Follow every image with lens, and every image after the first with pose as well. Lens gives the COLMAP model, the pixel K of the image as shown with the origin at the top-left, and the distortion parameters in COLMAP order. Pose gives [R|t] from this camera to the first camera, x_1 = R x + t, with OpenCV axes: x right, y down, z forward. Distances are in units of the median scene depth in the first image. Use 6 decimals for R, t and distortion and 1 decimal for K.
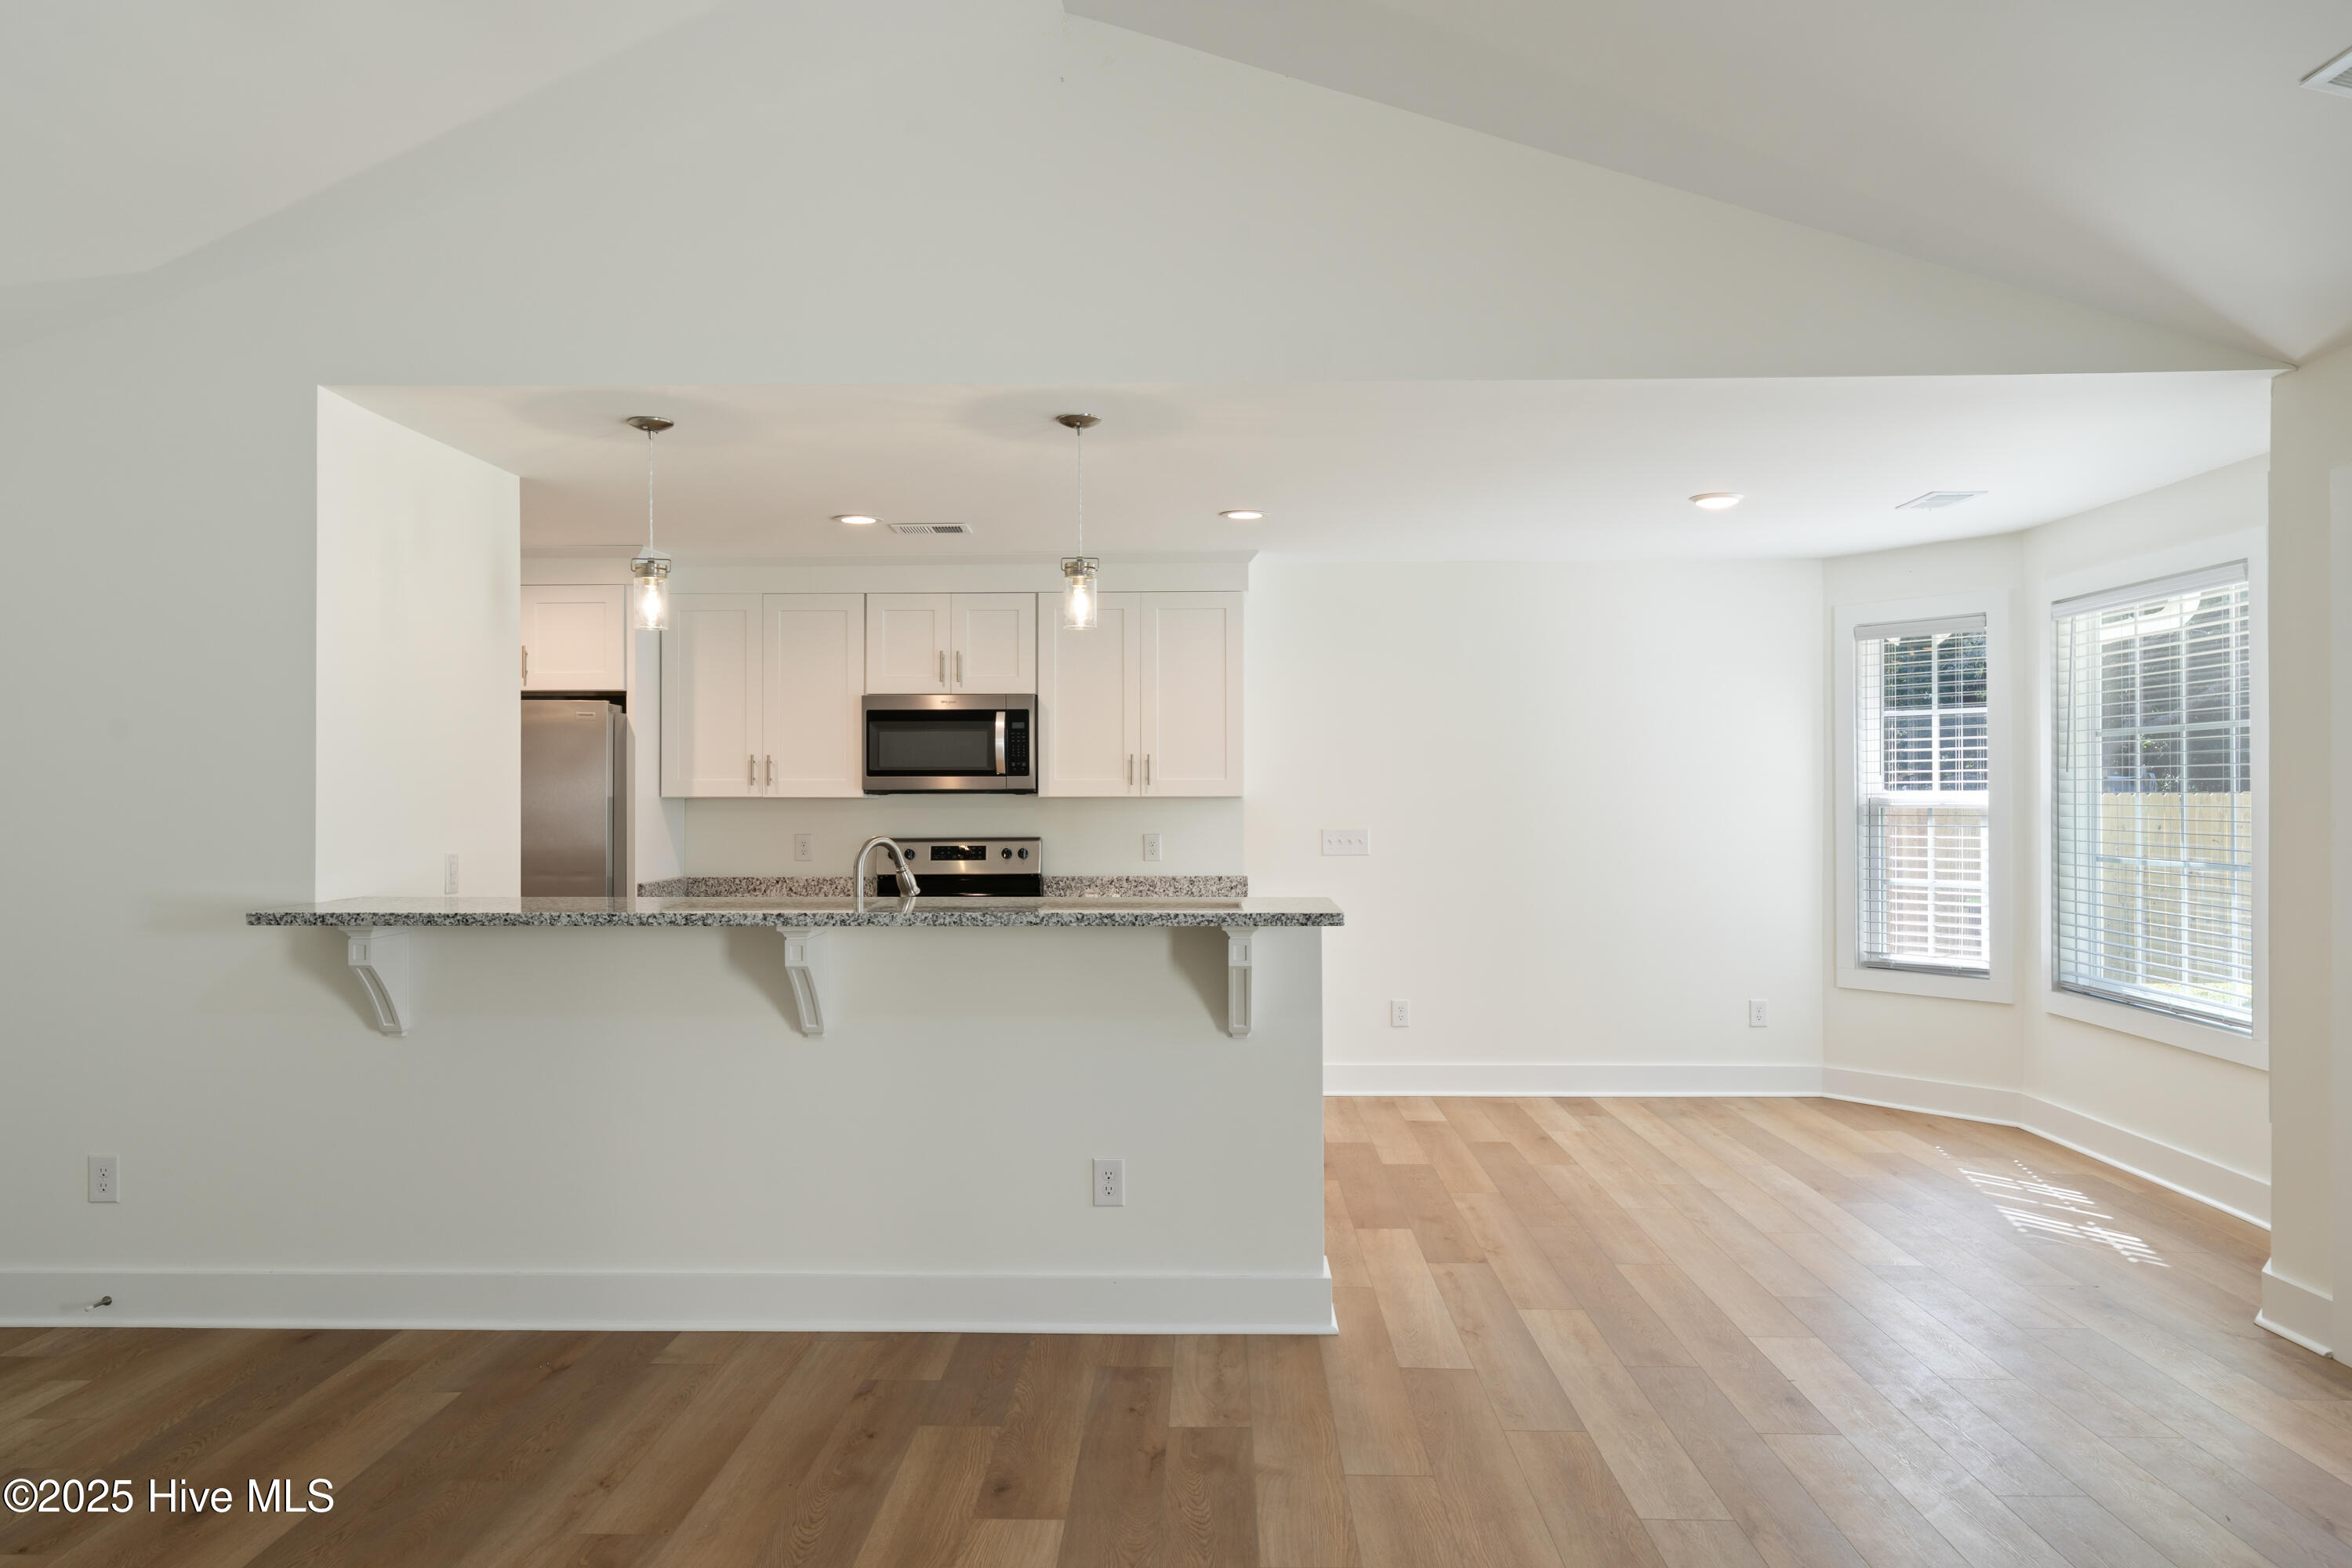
lens RADIAL K [[1582.7, 0, 1172.0], [0, 1582.7, 775.4], [0, 0, 1]] dist [0.003631, 0.001007]
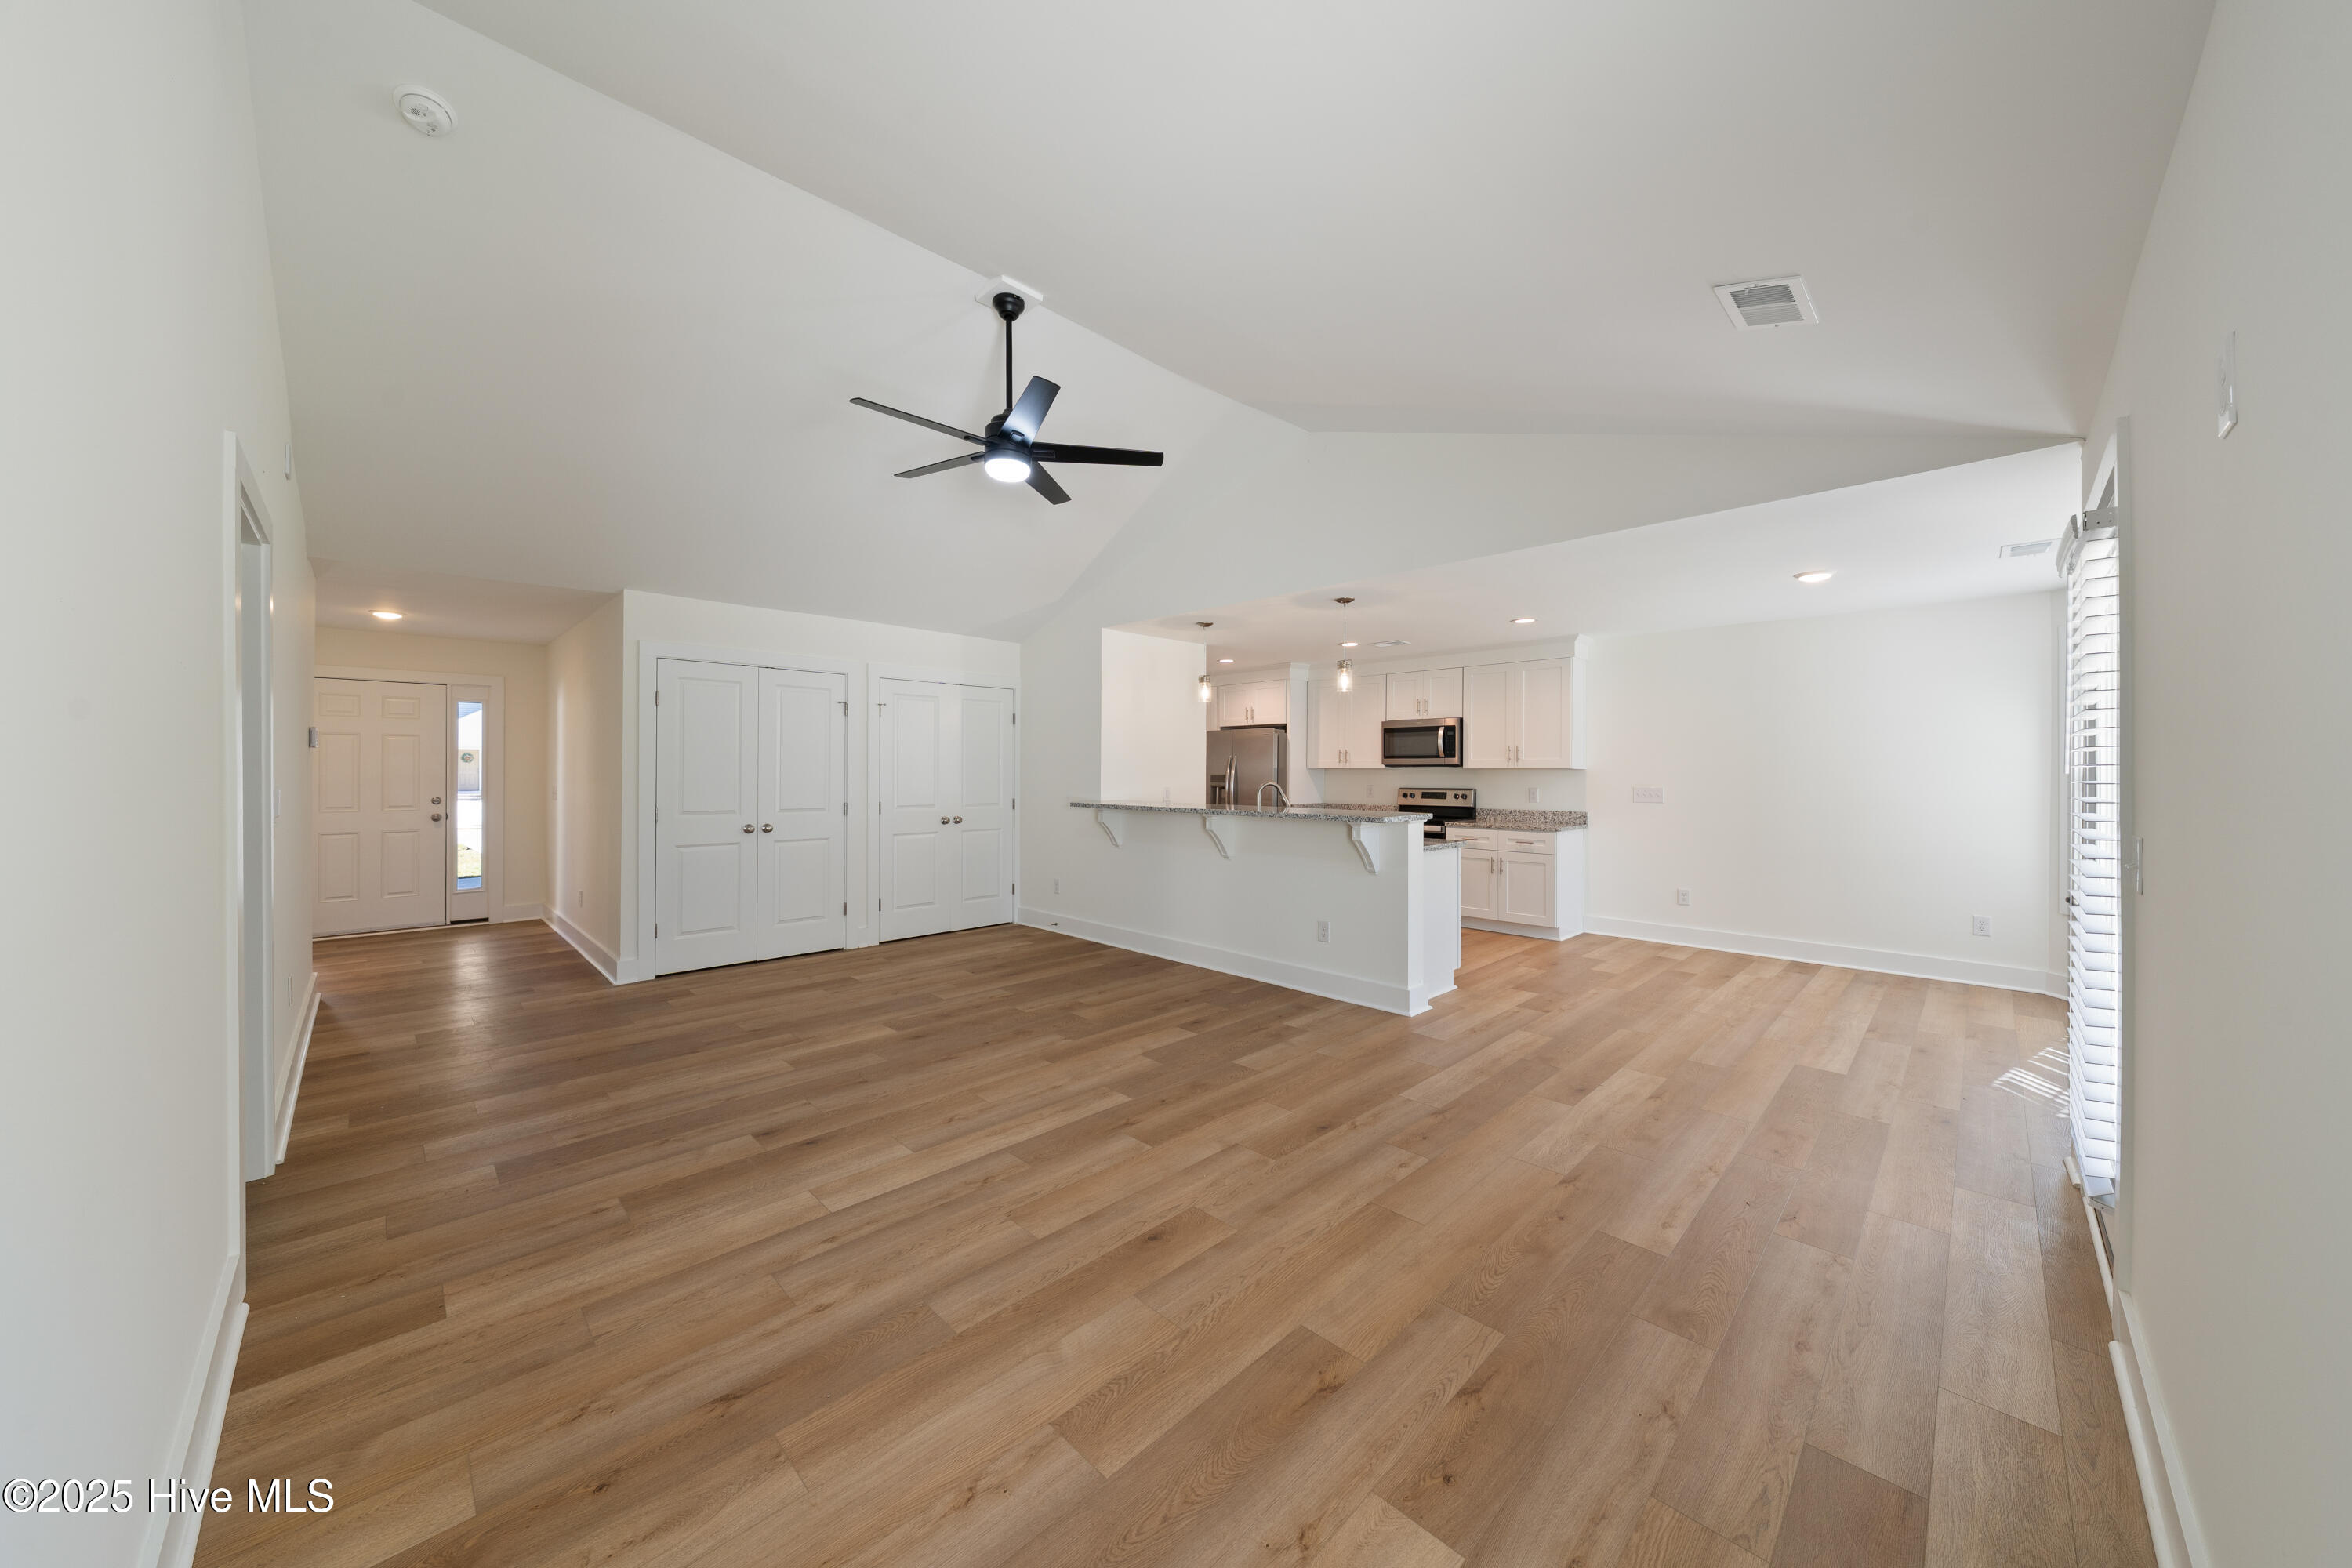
lens RADIAL K [[807.3, 0, 1163.0], [0, 807.3, 773.1], [0, 0, 1]] dist [0.000229, -0.000124]
pose [[0.717578, 0.006295, -0.696450, 0.362863], [0.003766, 0.999909, 0.012918, 0.005054], [0.696468, -0.011892, 0.717489, -0.005808]]
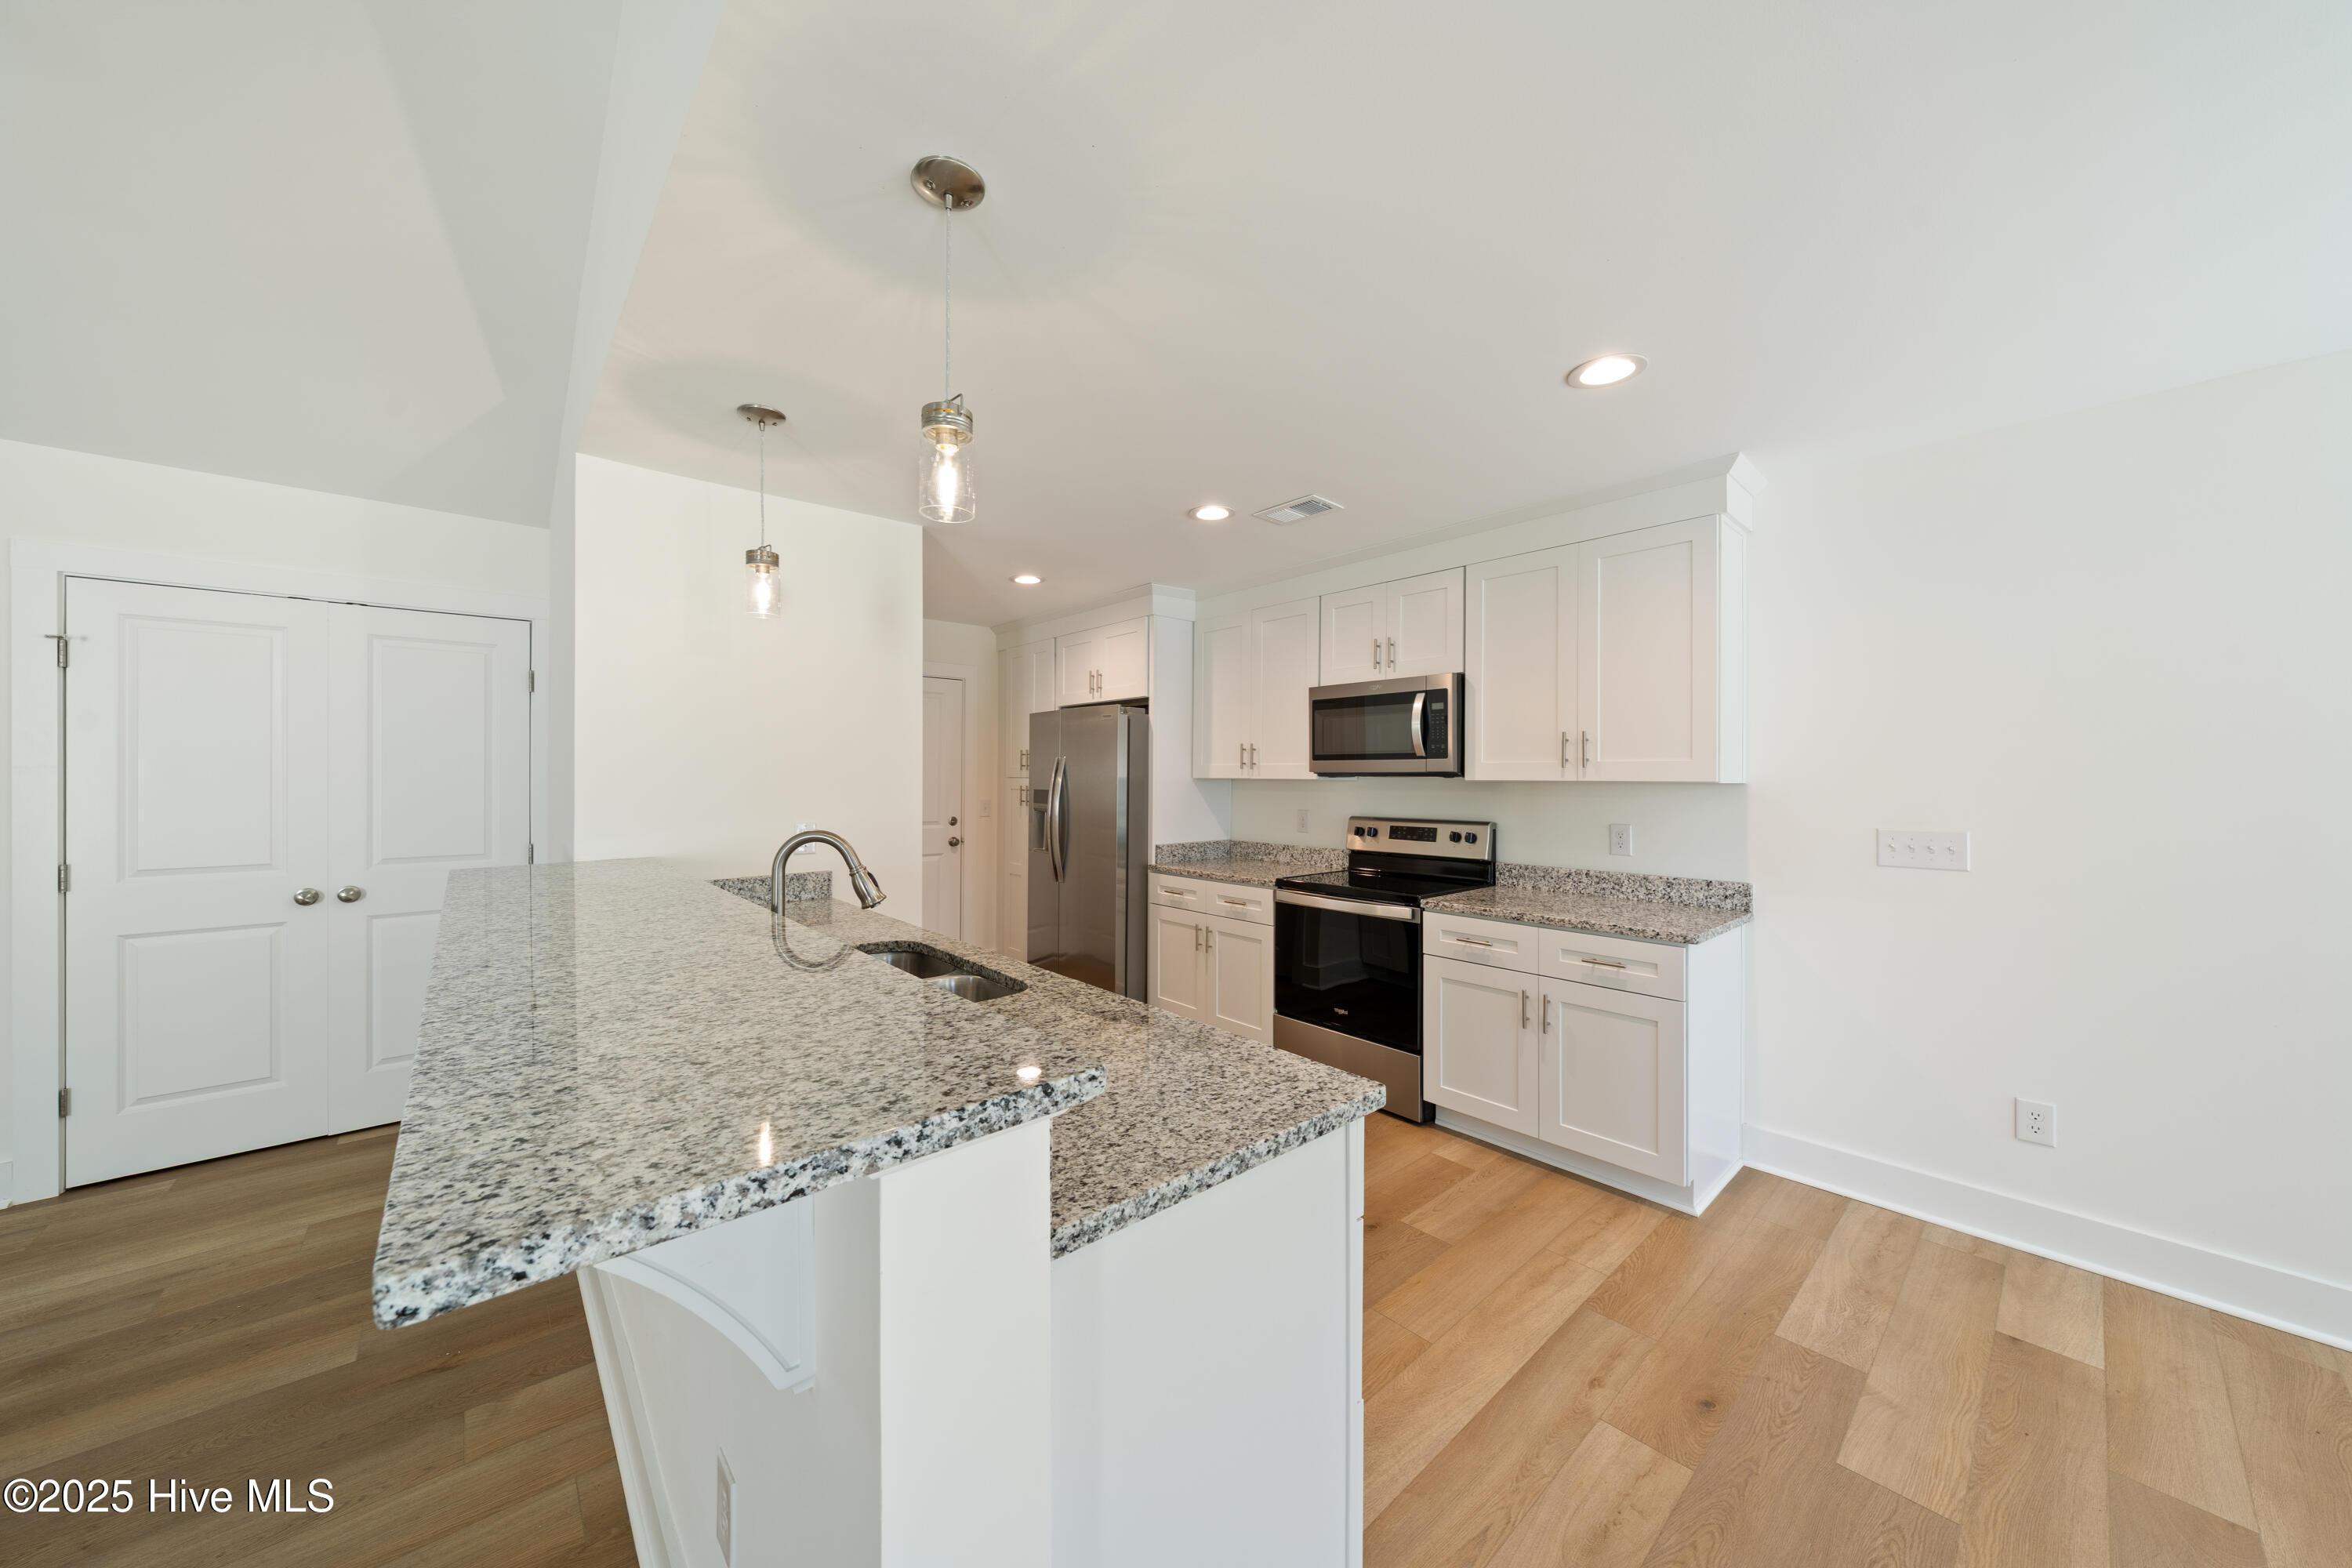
lens RADIAL K [[803.3, 0, 1170.1], [0, 803.3, 775.7], [0, 0, 1]] dist [-0.002643, -0.000054]
pose [[0.677699, 0.003483, -0.735331, 0.151868], [0.006191, 0.999926, 0.010442, 0.004781], [0.735313, -0.011629, 0.677628, 0.550323]]
